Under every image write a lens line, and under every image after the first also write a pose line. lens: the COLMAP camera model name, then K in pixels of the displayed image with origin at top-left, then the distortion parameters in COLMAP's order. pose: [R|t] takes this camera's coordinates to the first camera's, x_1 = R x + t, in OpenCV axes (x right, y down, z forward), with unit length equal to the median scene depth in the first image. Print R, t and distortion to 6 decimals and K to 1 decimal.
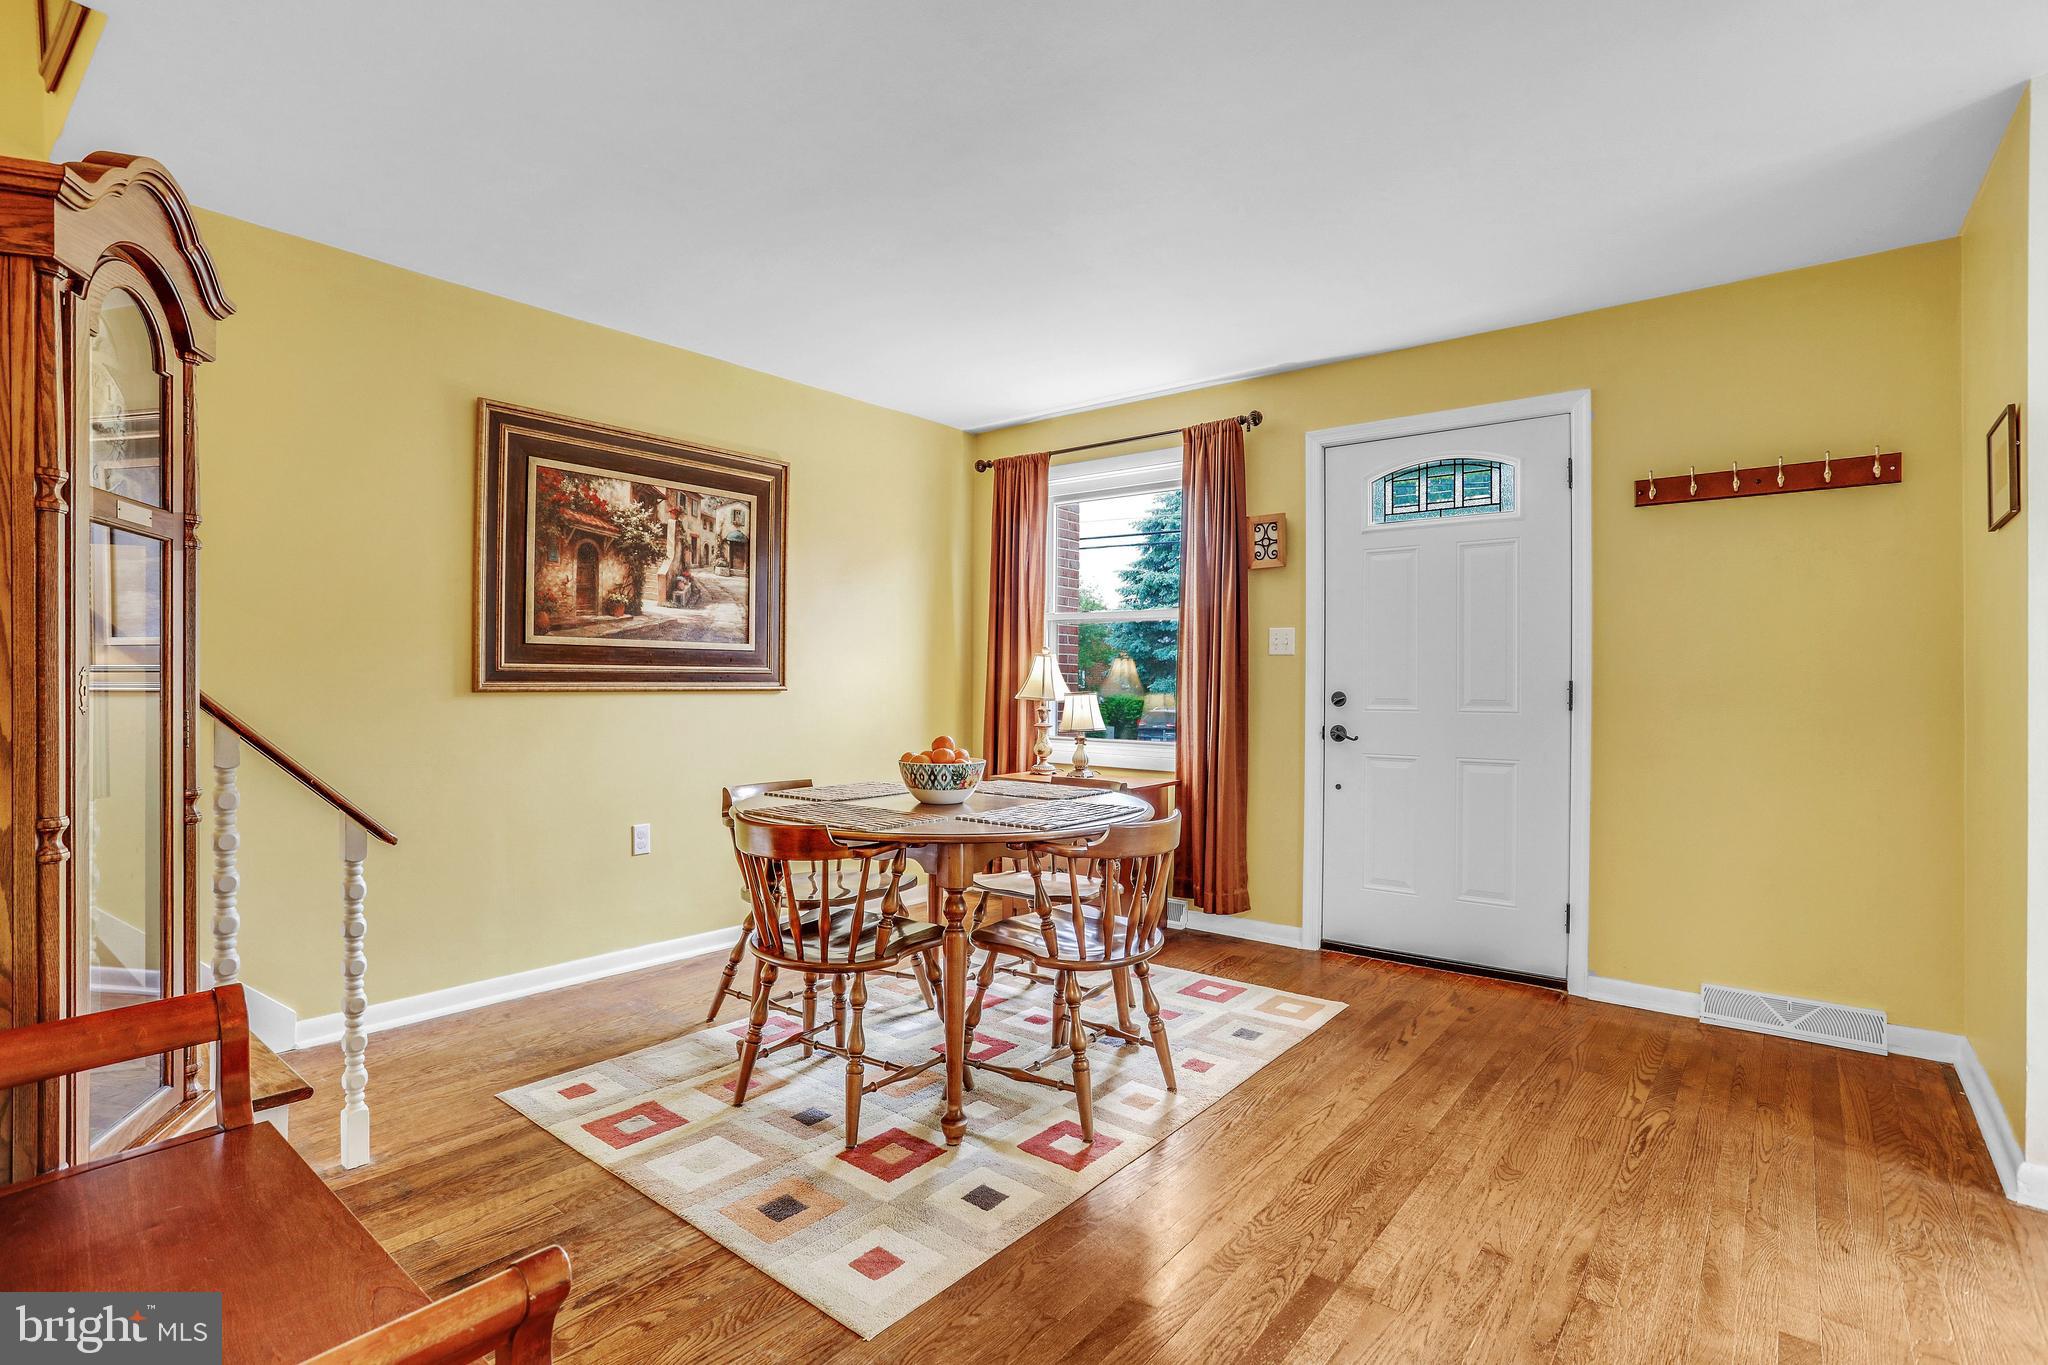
lens RADIAL K [[980.3, 0, 1024.0], [0, 980.3, 682.5], [0, 0, 1]] dist [-0.066180, 0.038473]
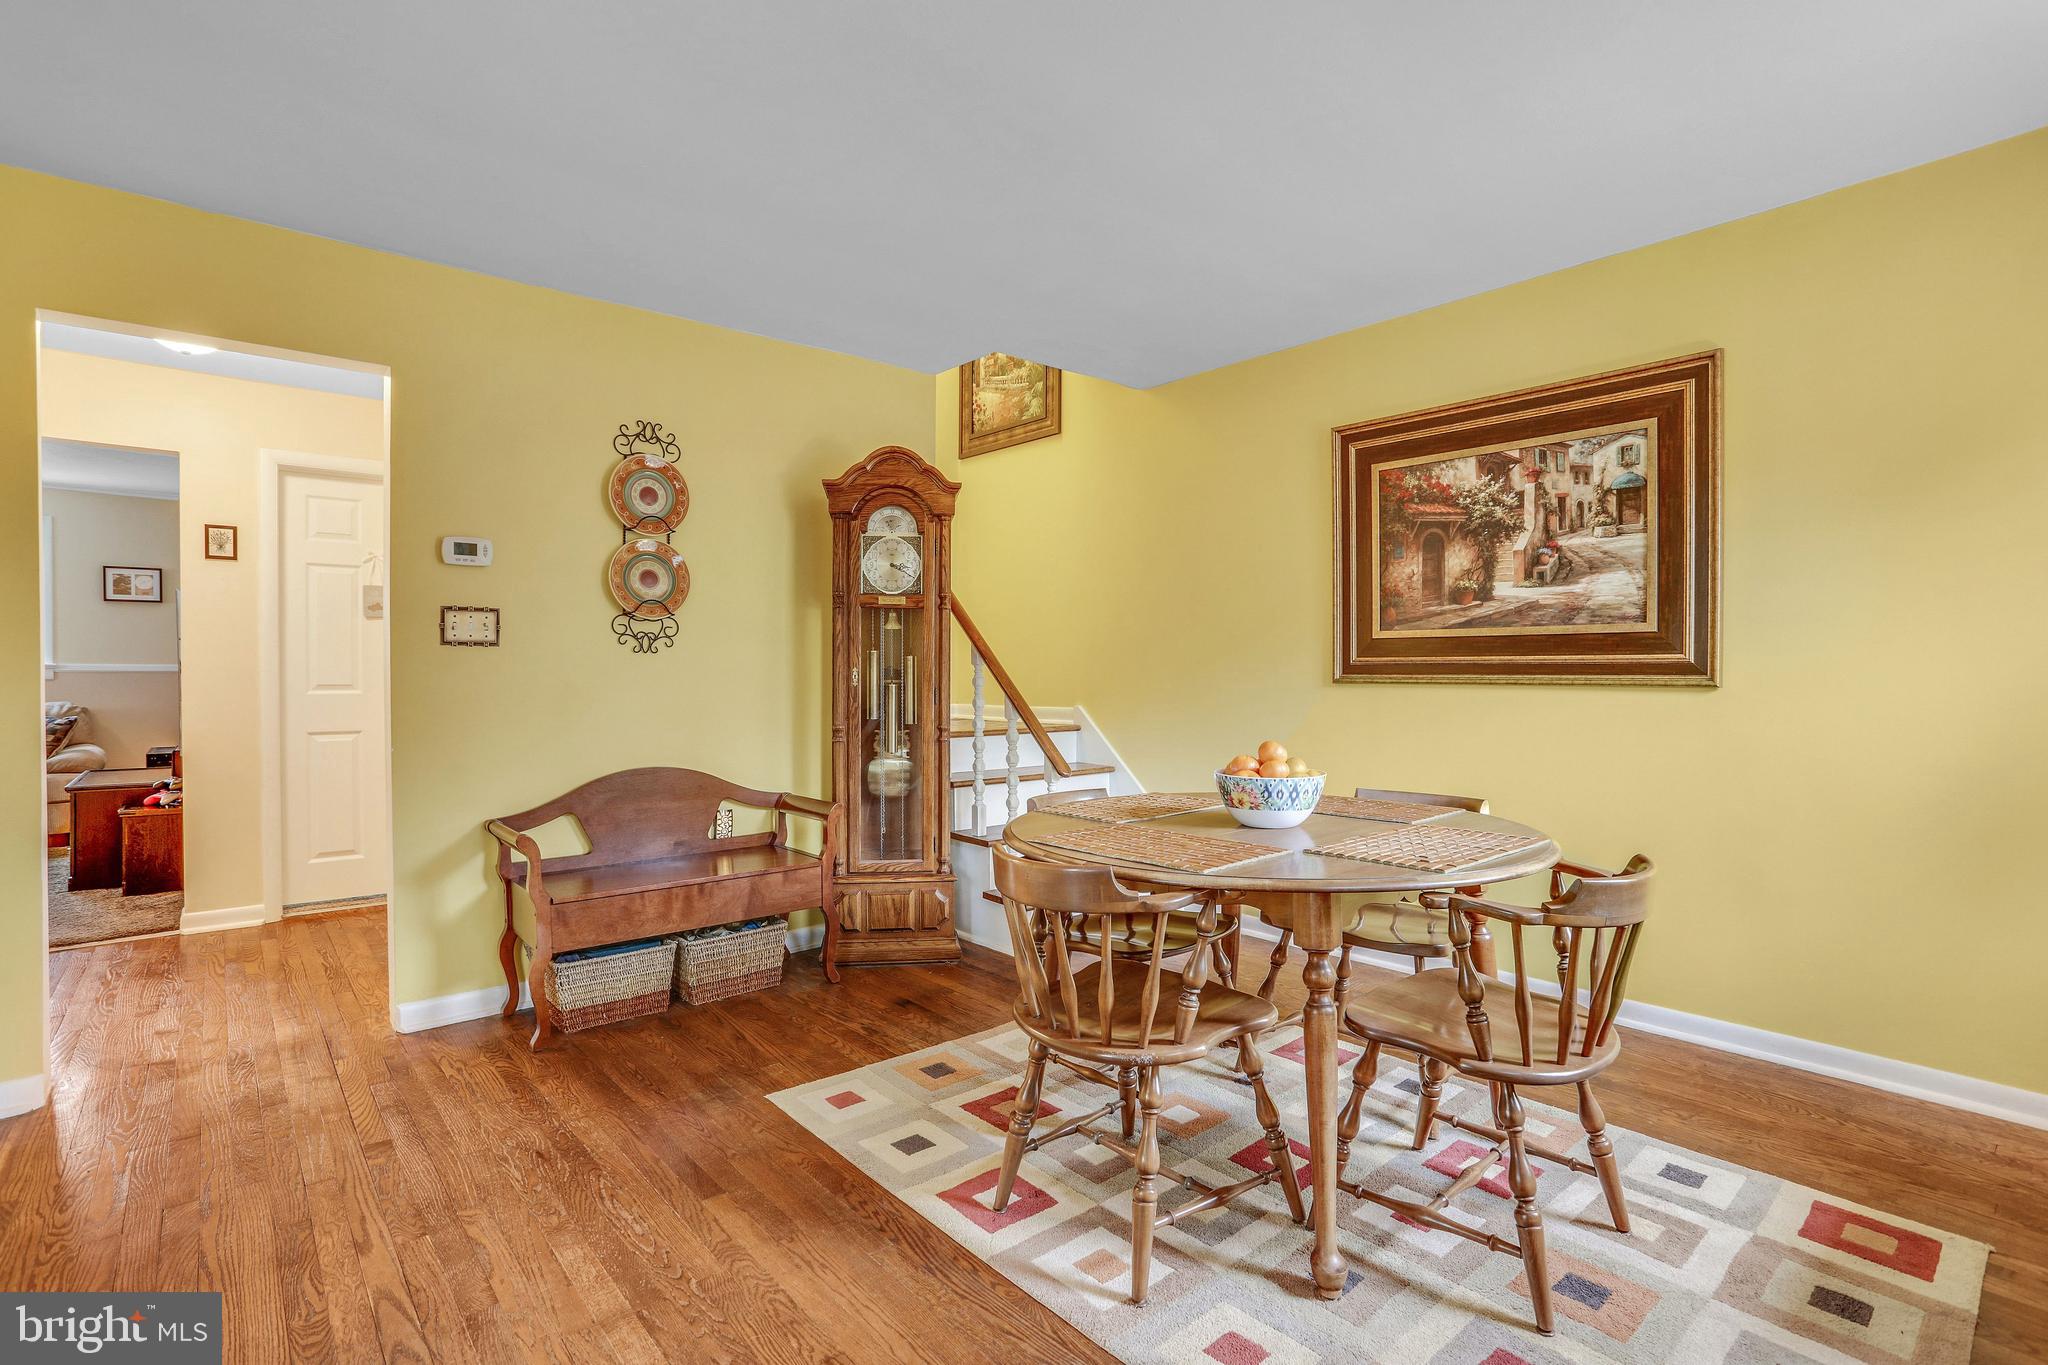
lens RADIAL K [[980.3, 0, 1024.0], [0, 980.3, 682.5], [0, 0, 1]] dist [-0.066180, 0.038473]
pose [[-0.182831, 0.006394, -0.983124, 0.556346], [-0.002503, 0.999973, 0.006969, 0.001630], [0.983141, 0.003735, -0.182810, 0.728058]]
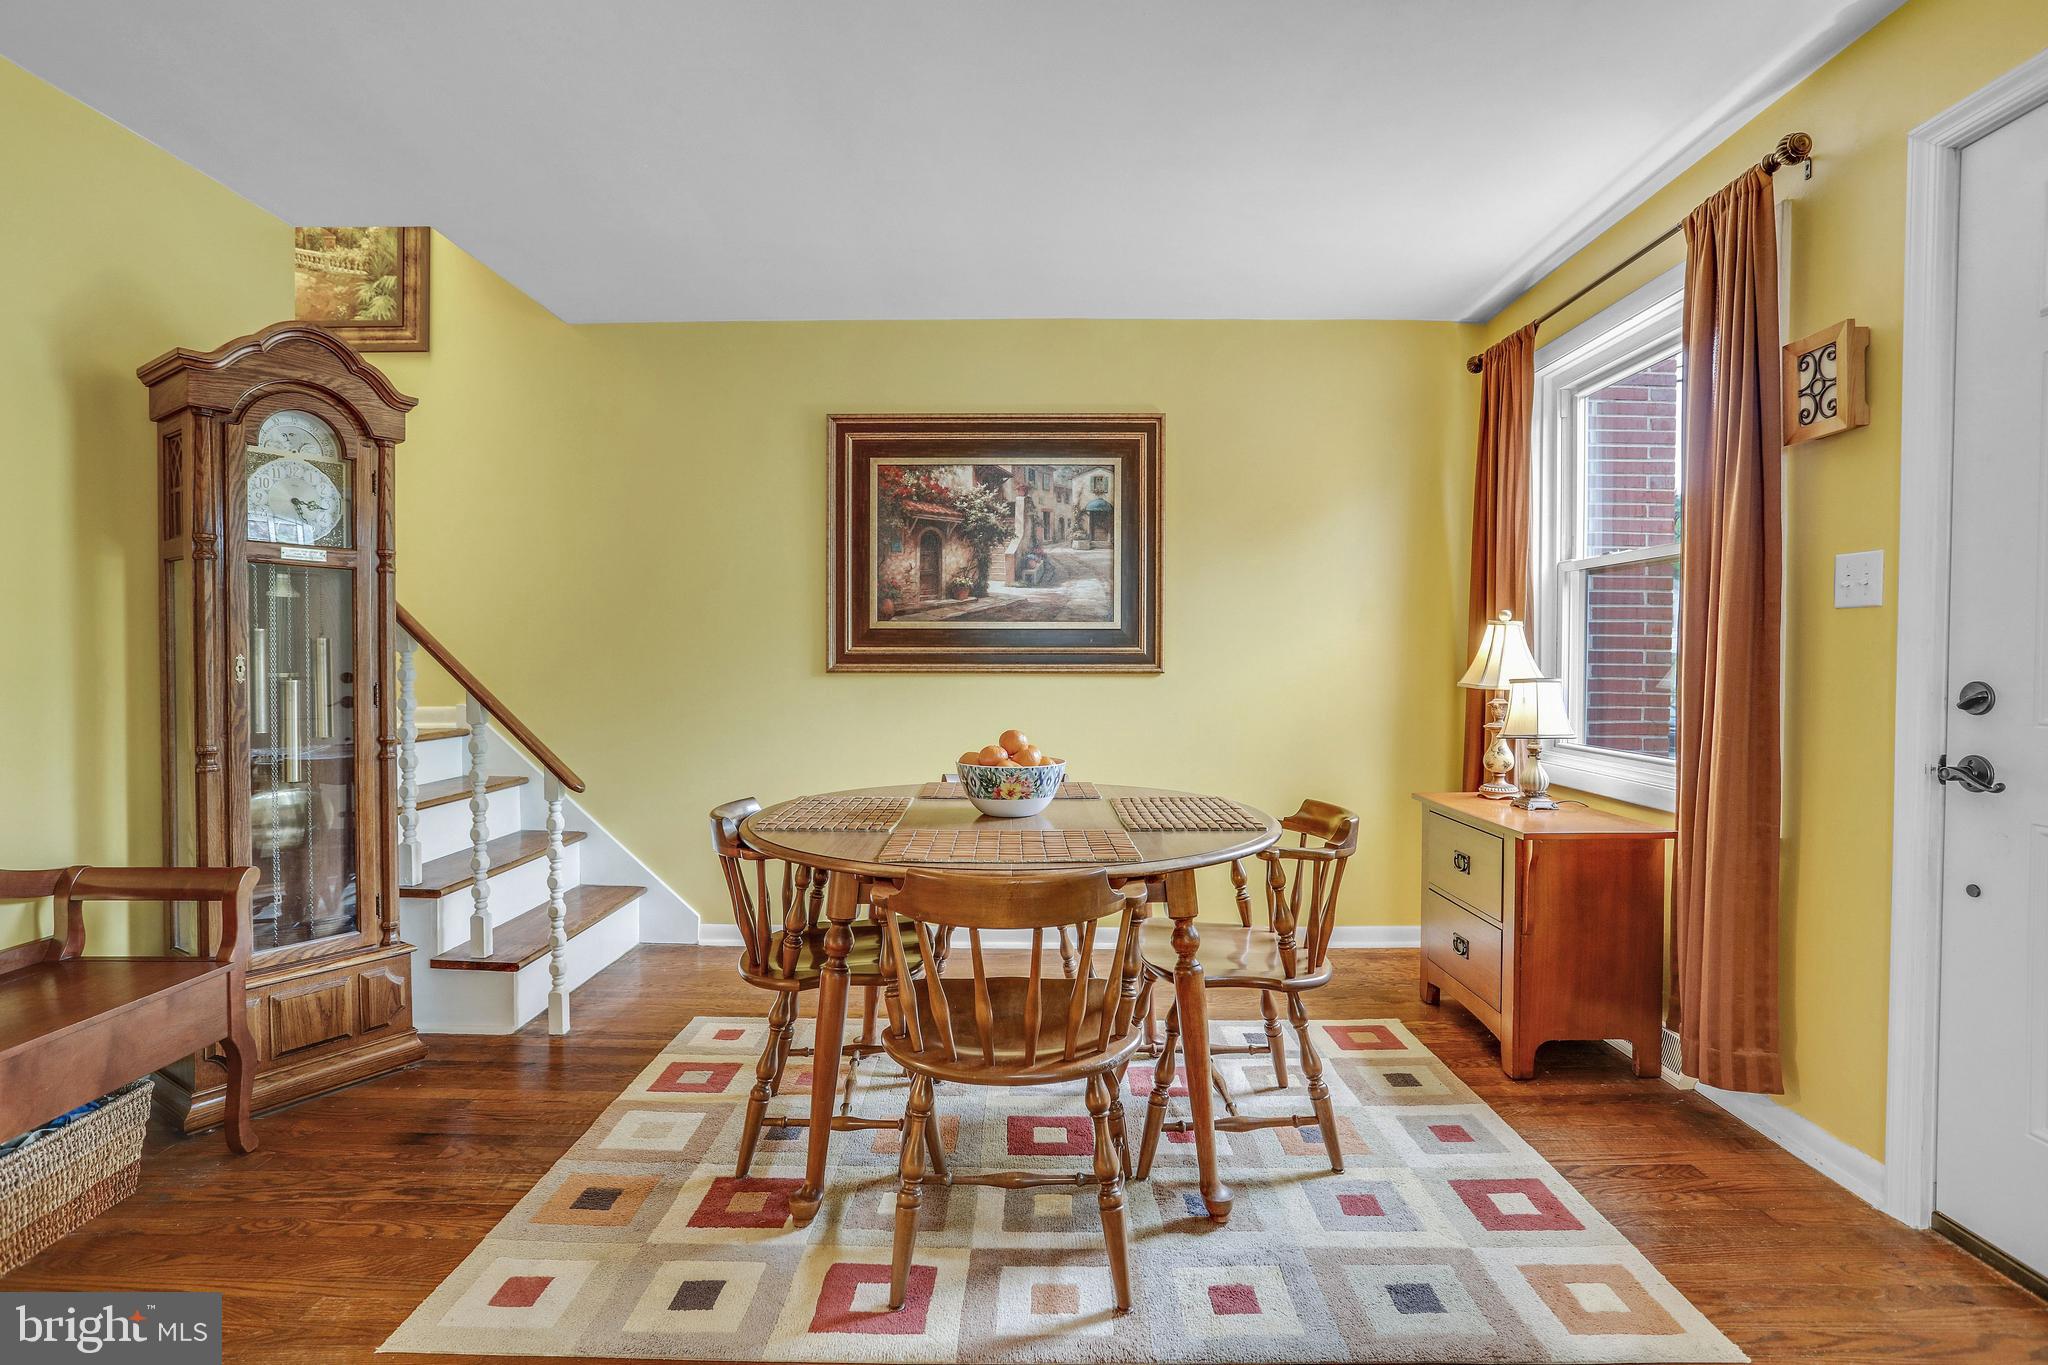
lens RADIAL K [[980.3, 0, 1024.0], [0, 980.3, 682.5], [0, 0, 1]] dist [-0.066180, 0.038473]
pose [[0.619344, 0.012990, -0.785012, 0.417858], [0.000219, 0.999860, 0.016717, 0.002070], [0.785120, -0.010525, 0.619255, 0.398240]]
